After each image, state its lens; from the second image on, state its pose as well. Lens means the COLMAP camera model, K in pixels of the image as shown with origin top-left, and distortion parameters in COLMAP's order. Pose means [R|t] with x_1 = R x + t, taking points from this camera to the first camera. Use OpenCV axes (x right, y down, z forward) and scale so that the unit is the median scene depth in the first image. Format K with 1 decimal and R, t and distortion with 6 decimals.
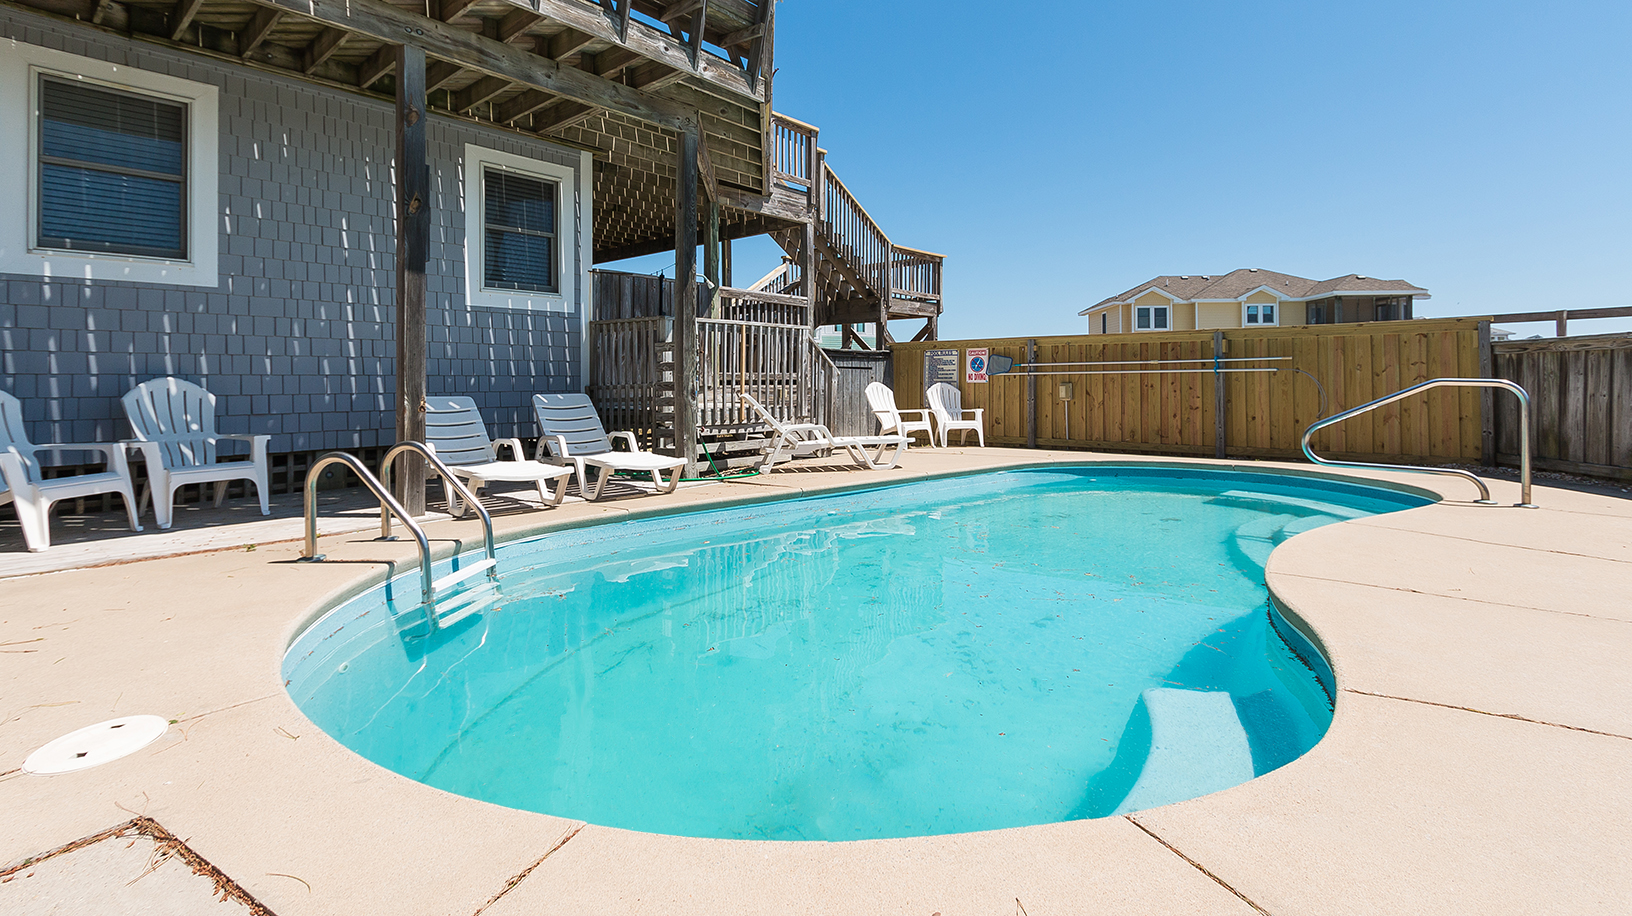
lens RADIAL K [[765.8, 0, 821.5], [0, 765.8, 365.7], [0, 0, 1]] dist [-0.000598, -0.000077]
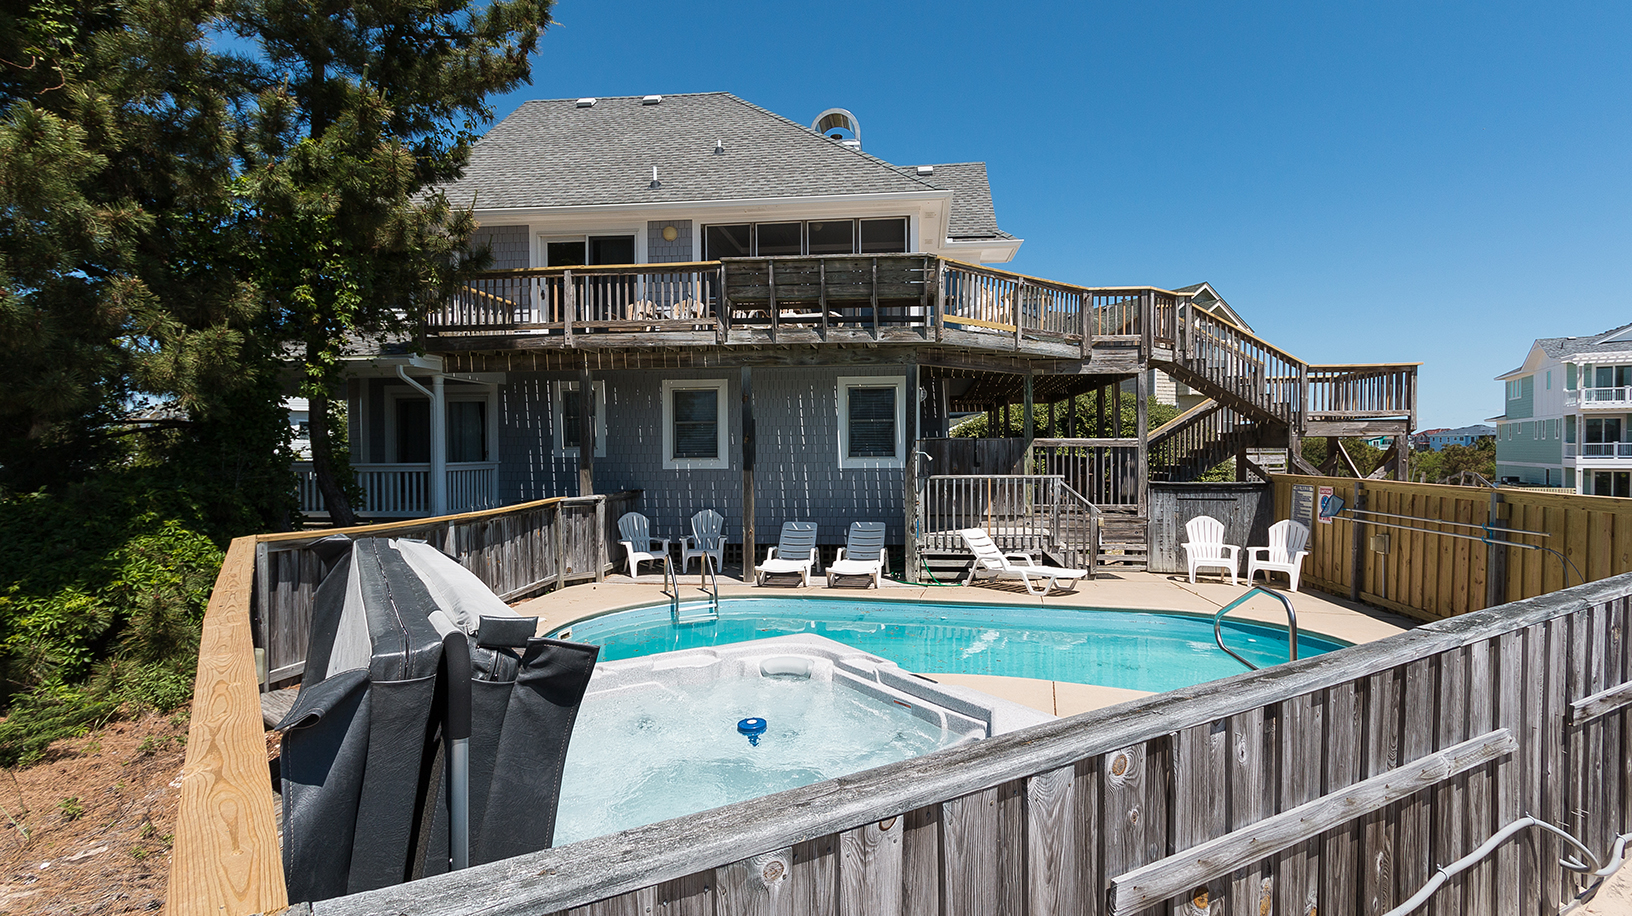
lens RADIAL K [[800.2, 0, 854.1], [0, 800.2, 463.2], [0, 0, 1]] dist [-0.000284, -0.000113]
pose [[0.580576, 0.016909, -0.814030, 1.038587], [0.018933, 0.999234, 0.034259, -0.149128], [0.813986, -0.035302, 0.579811, -0.049924]]
